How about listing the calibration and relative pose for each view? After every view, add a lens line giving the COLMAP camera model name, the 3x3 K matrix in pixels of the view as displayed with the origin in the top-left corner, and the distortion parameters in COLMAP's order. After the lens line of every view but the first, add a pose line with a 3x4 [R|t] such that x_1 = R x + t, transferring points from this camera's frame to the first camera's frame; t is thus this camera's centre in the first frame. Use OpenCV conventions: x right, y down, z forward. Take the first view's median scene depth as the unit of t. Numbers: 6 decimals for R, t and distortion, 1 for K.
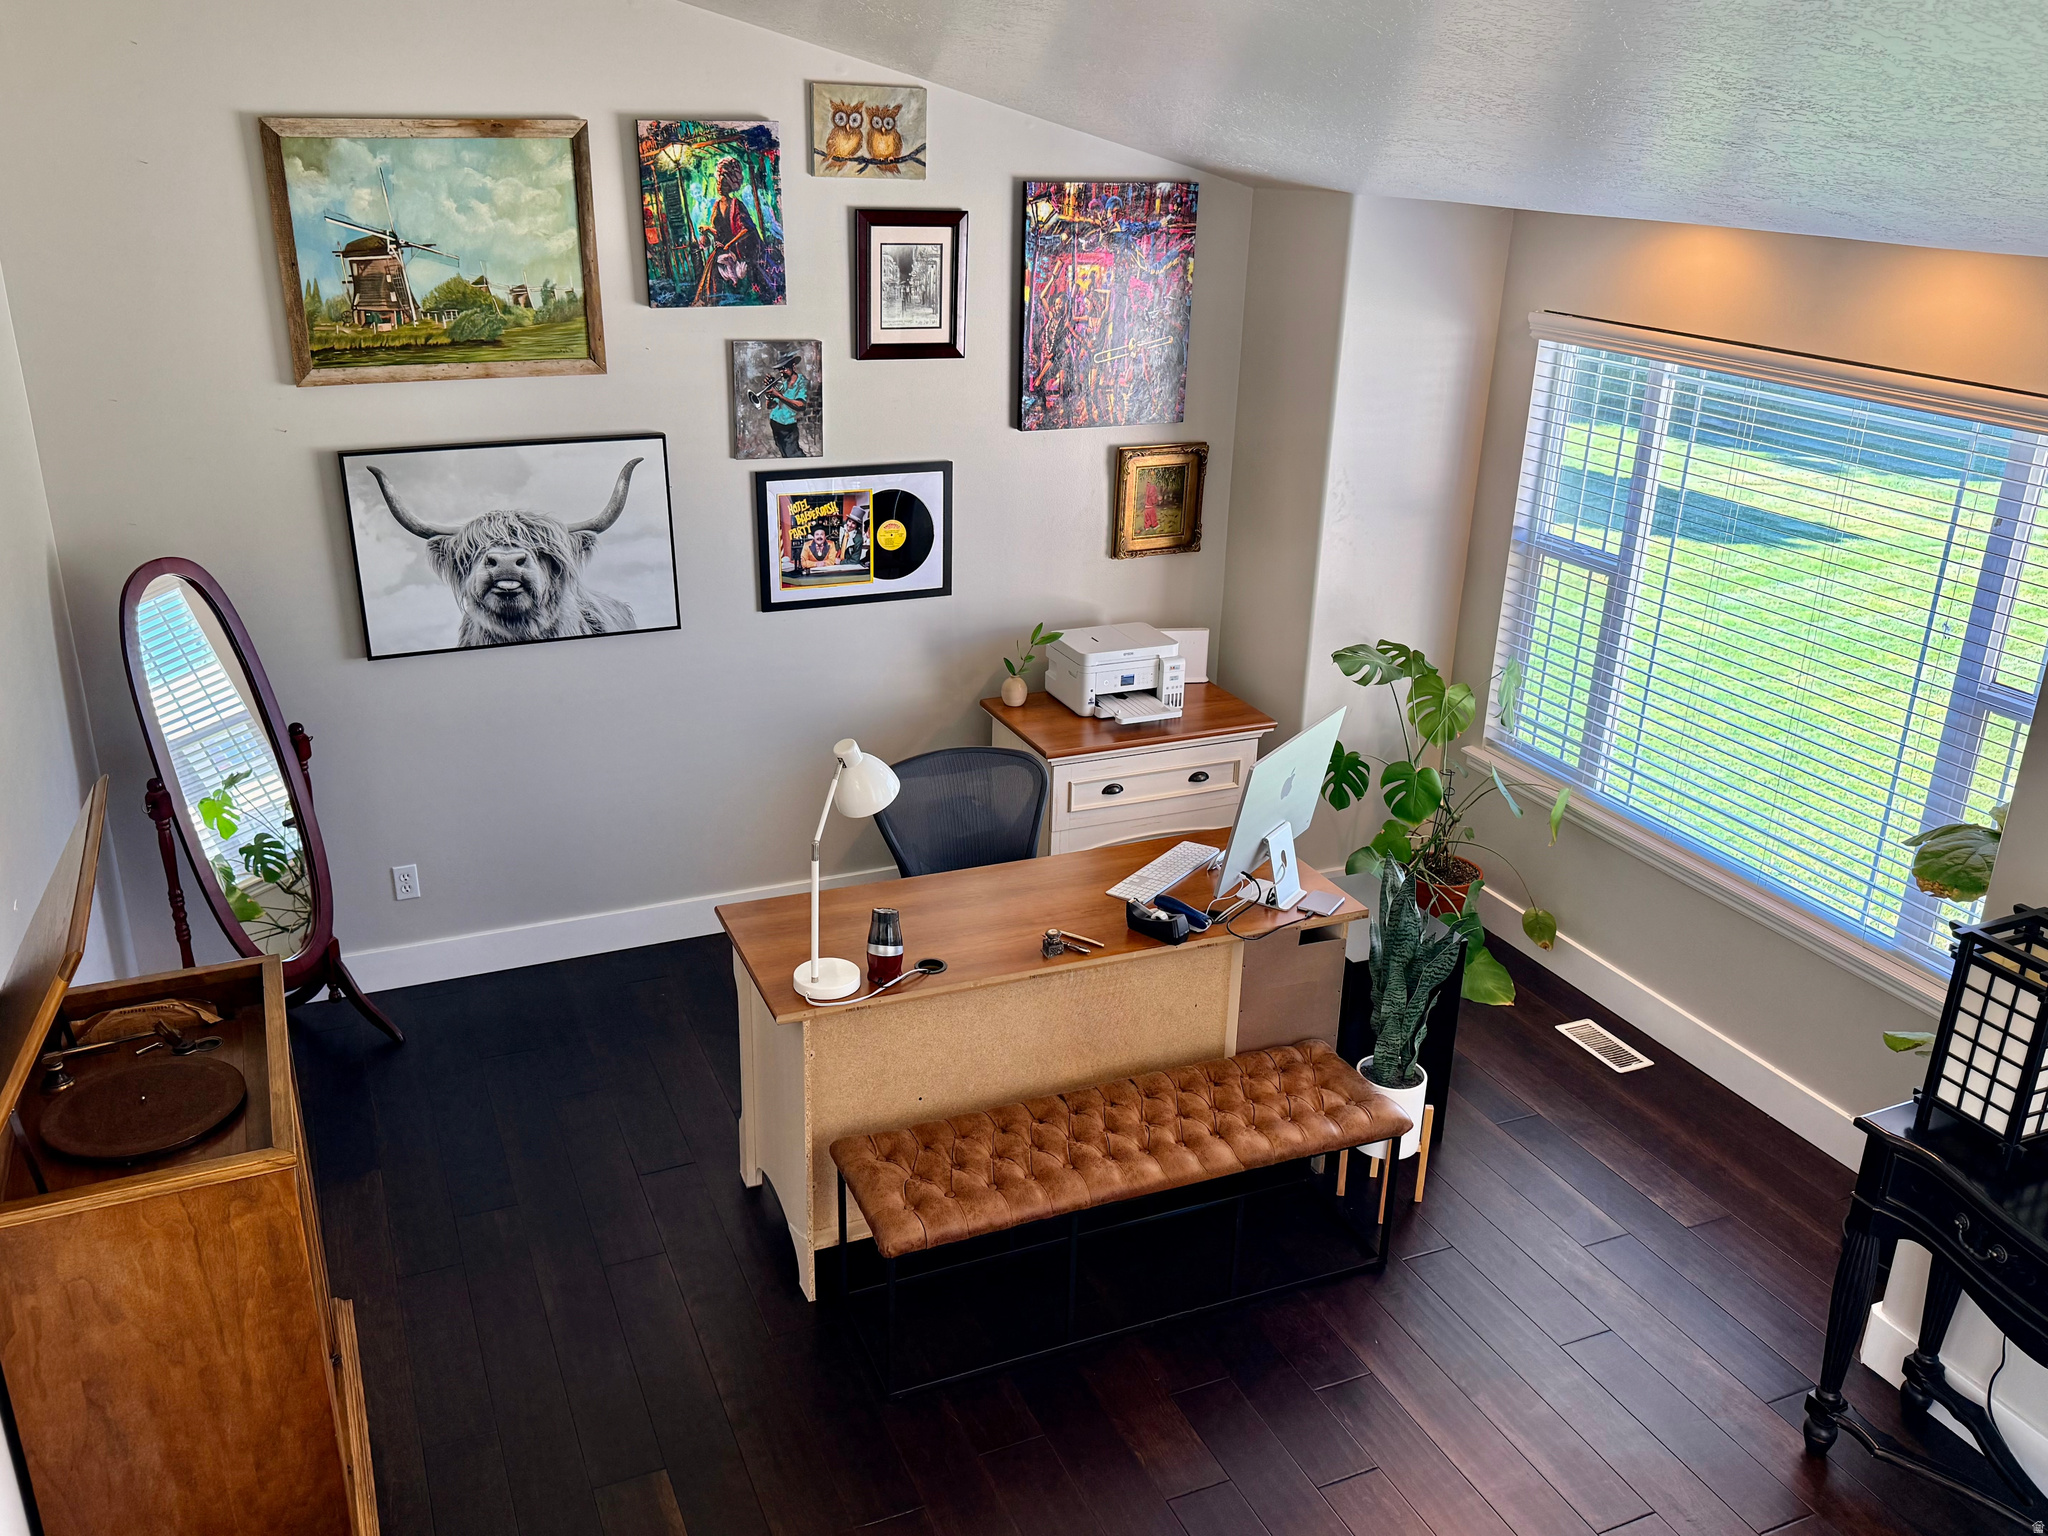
lens RADIAL K [[1658.0, 0, 1024.0], [0, 1658.0, 768.0], [0, 0, 1]] dist [0.176899, -0.267017]
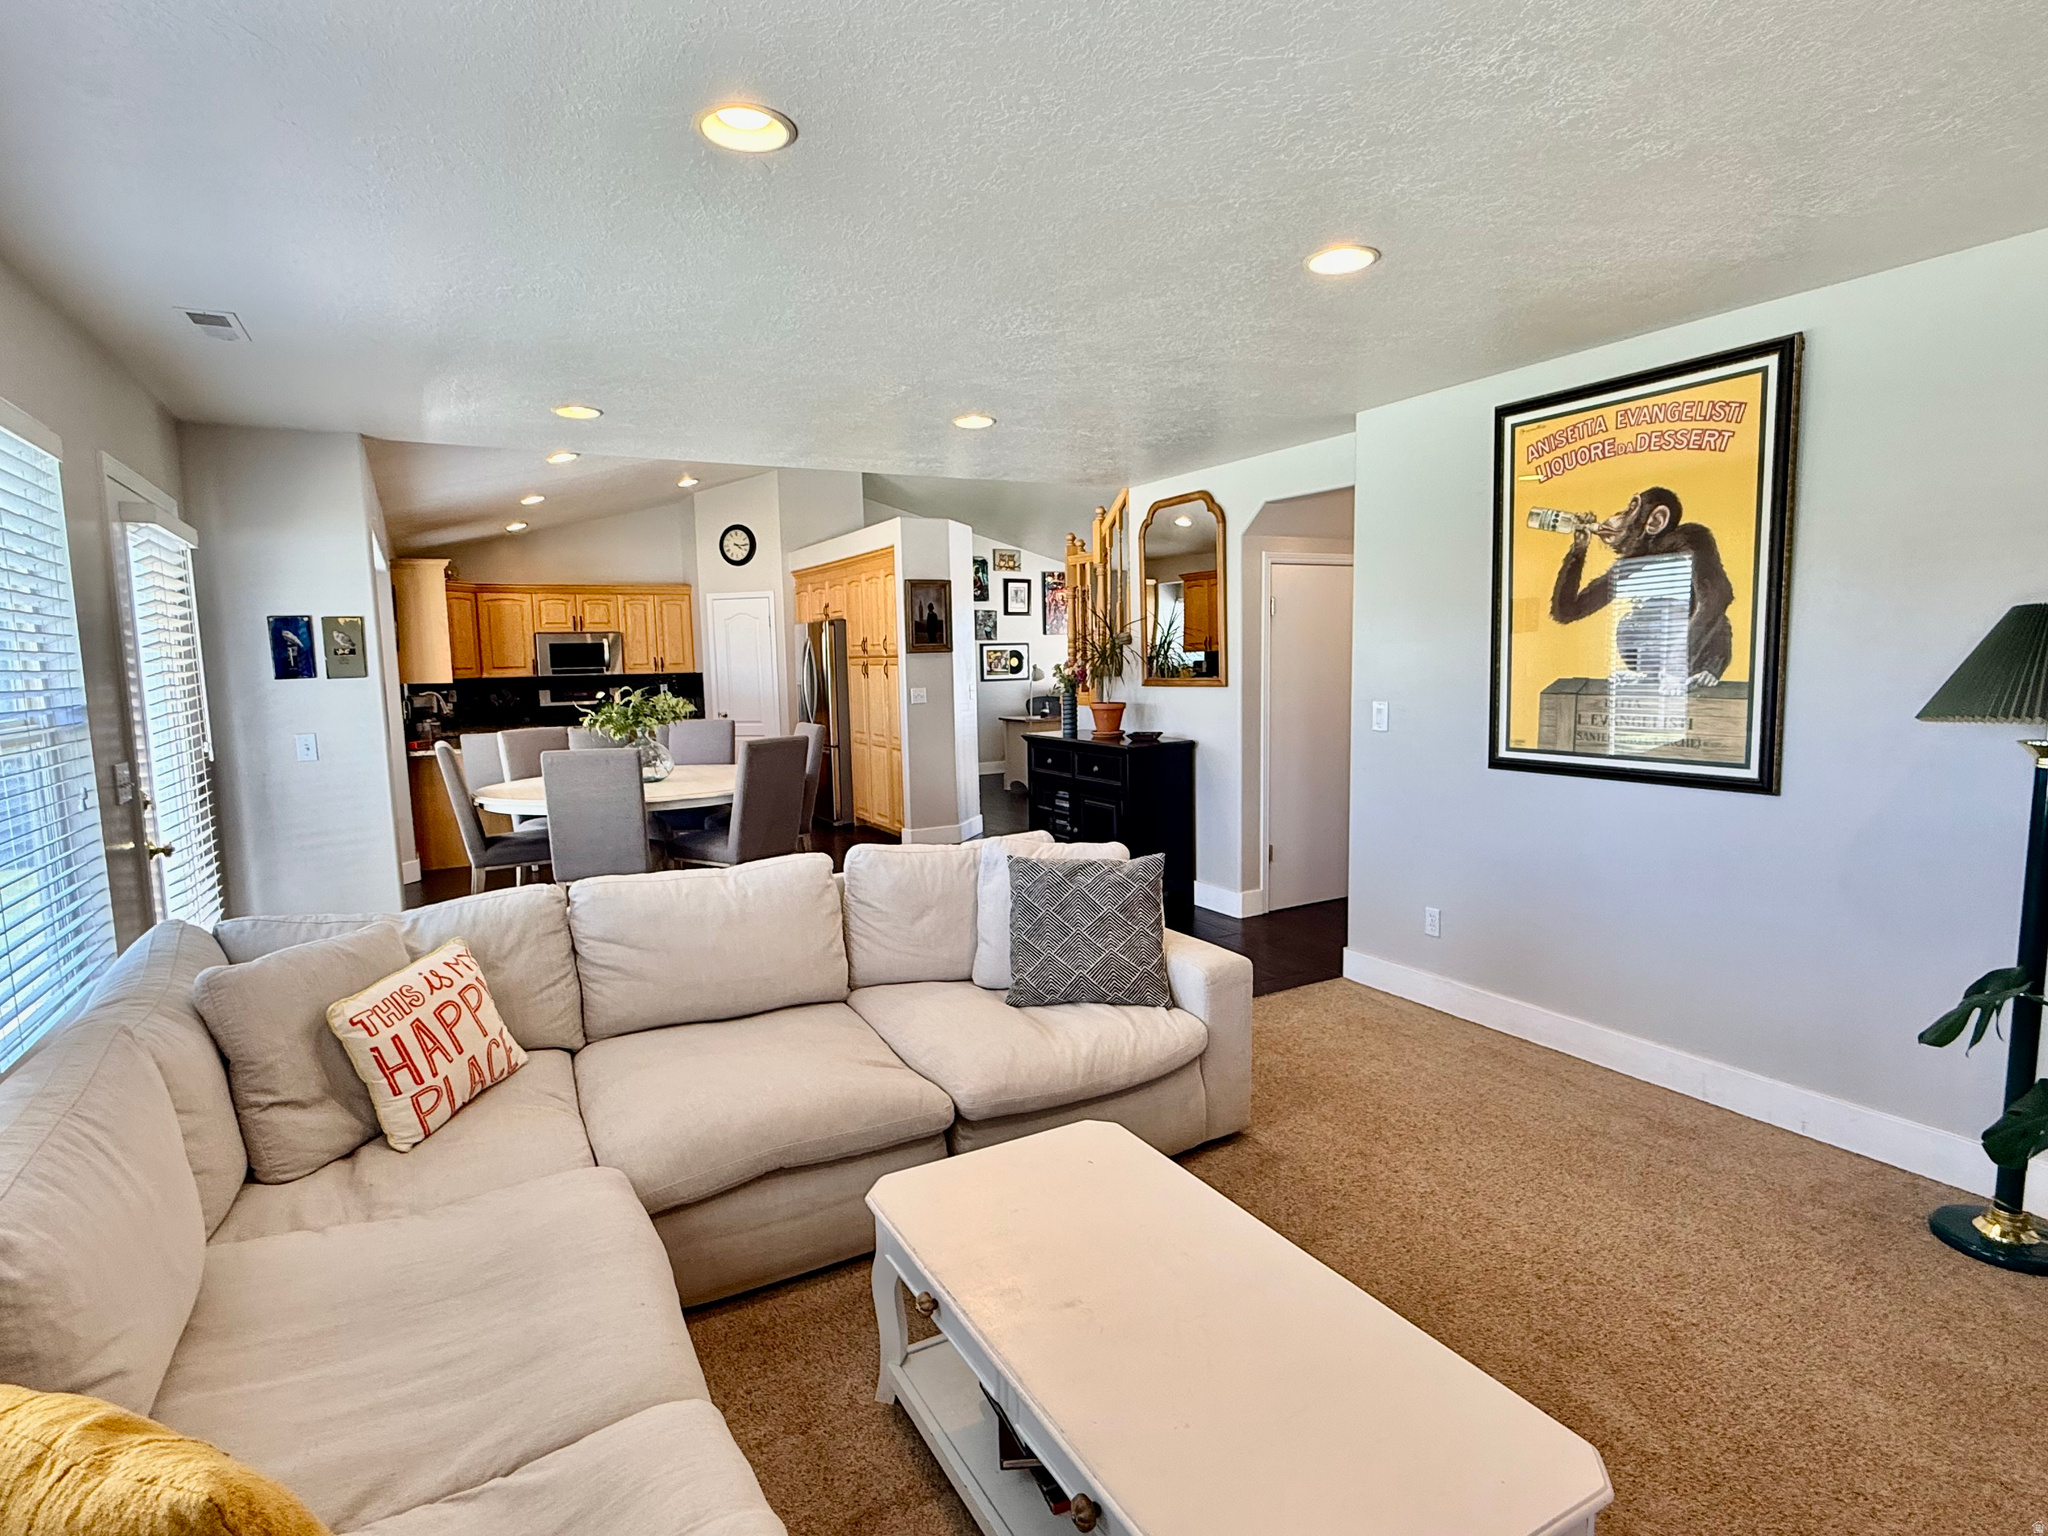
lens RADIAL K [[1059.5, 0, 1024.0], [0, 1059.5, 768.0], [0, 0, 1]] dist [-0.003635, -0.000376]
pose [[0.994646, -0.056146, 0.086757, -0.297023], [0.077071, 0.962305, -0.260823, 0.755567], [-0.068842, 0.266113, 0.961480, -1.290512]]
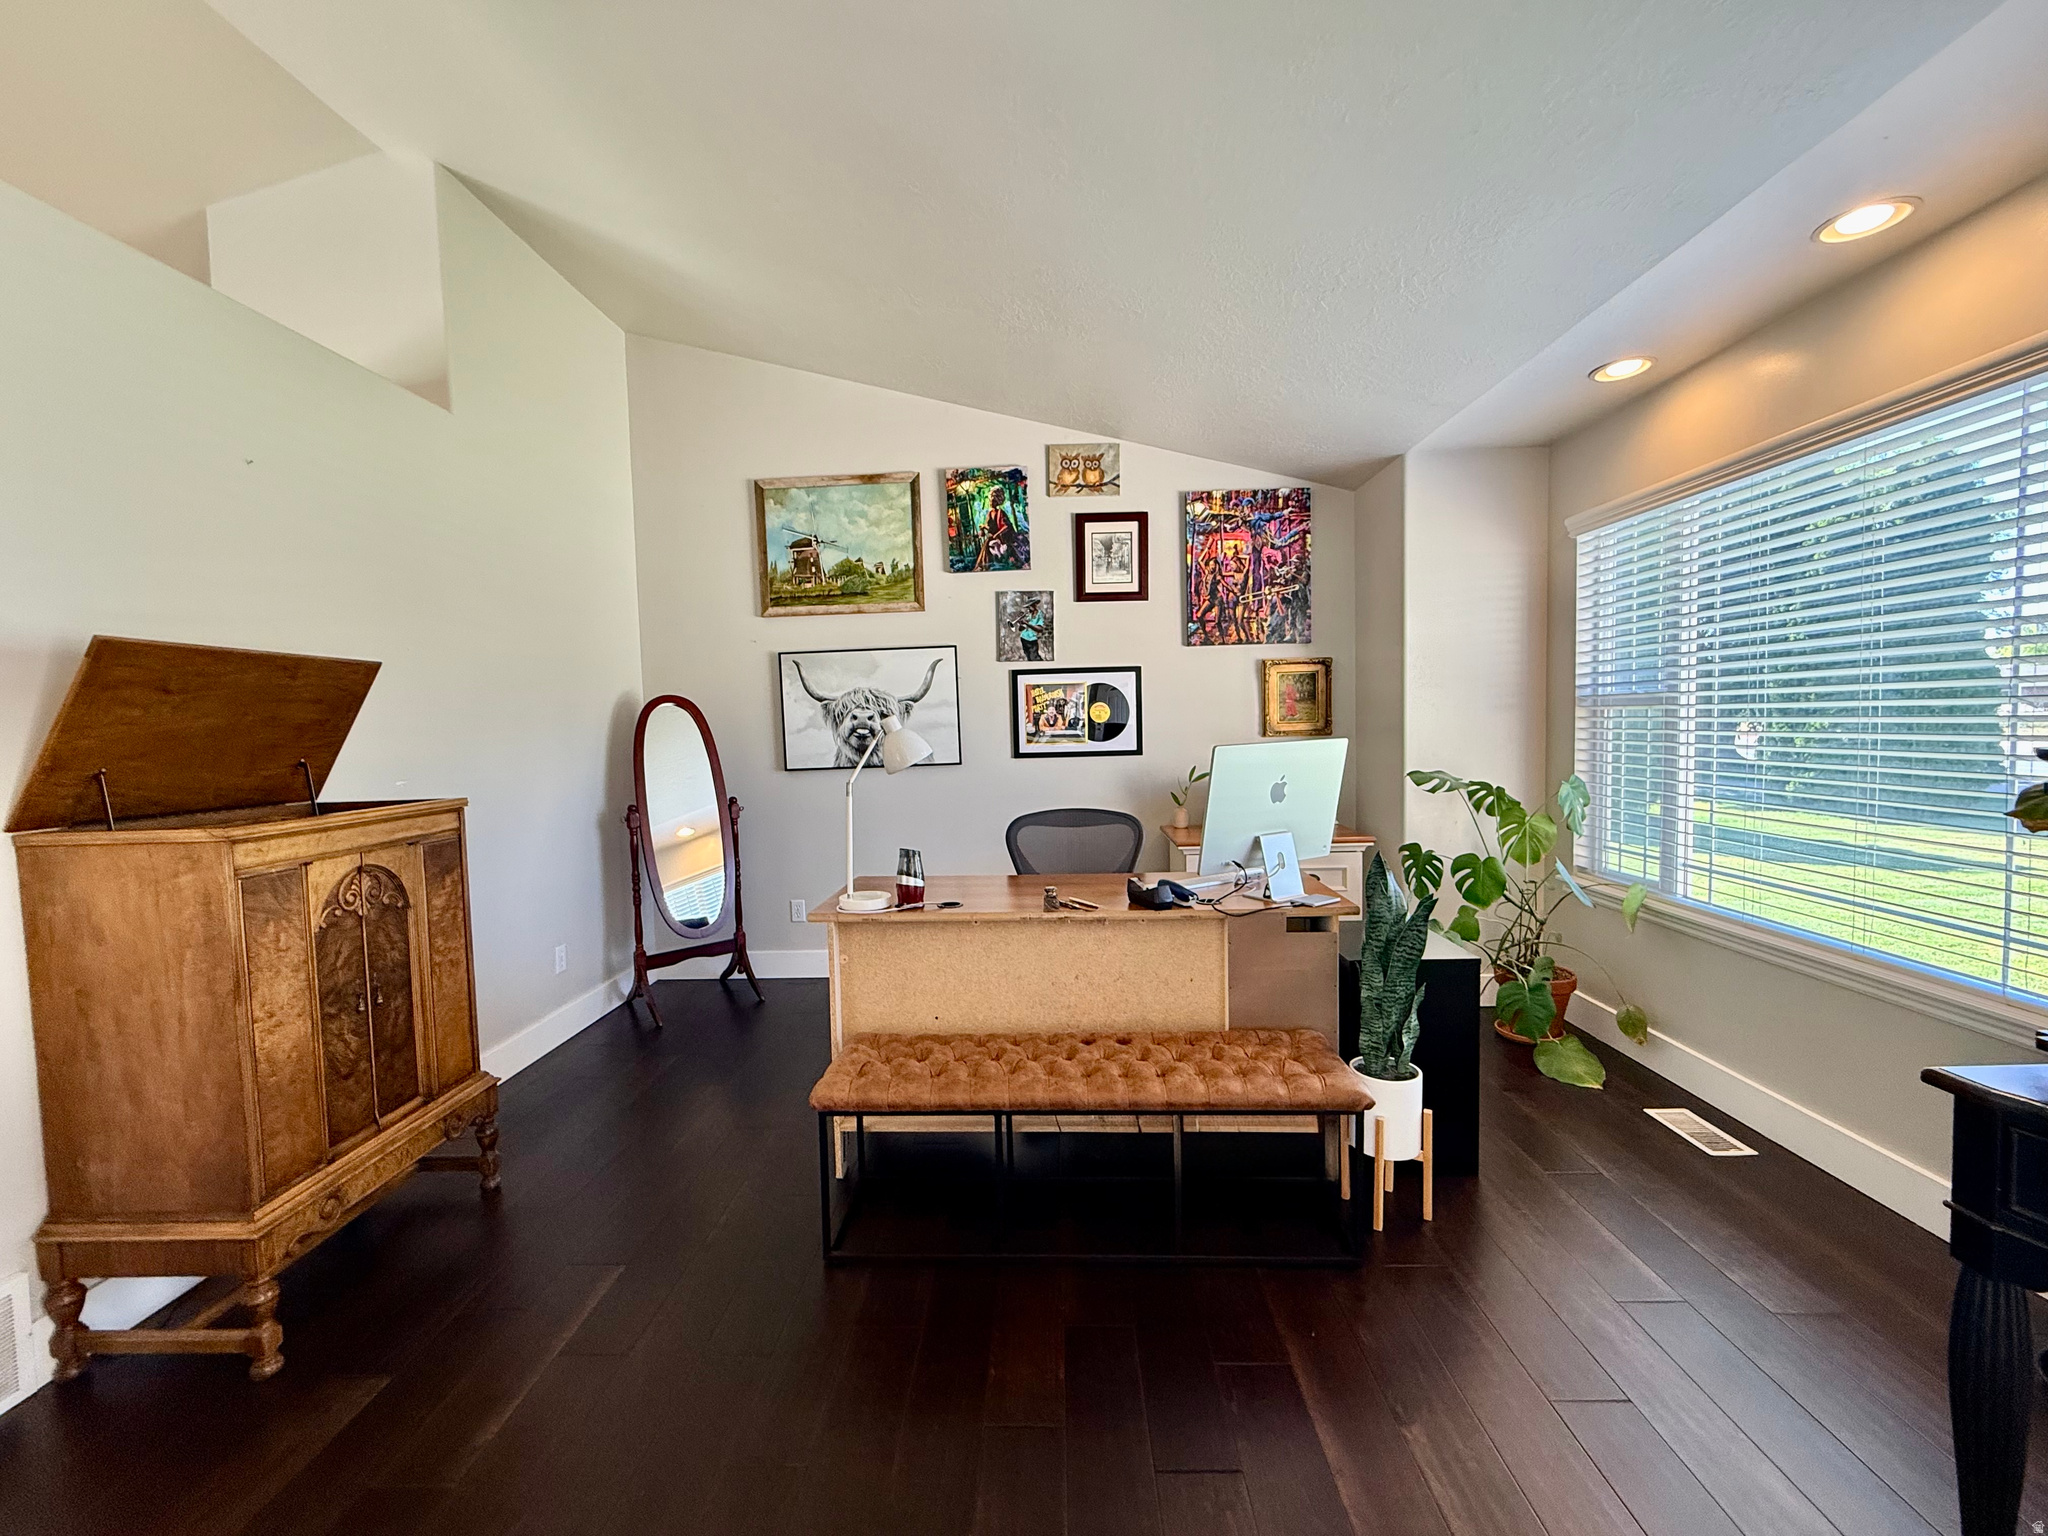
lens RADIAL K [[836.3, 0, 1024.0], [0, 836.3, 768.0], [0, 0, 1]] dist [0.001428, -0.000232]
pose [[0.900921, -0.022332, -0.433407, 0.206913], [-0.114444, 0.951100, -0.286901, 0.150242], [0.418621, 0.308076, 0.854310, 0.351172]]
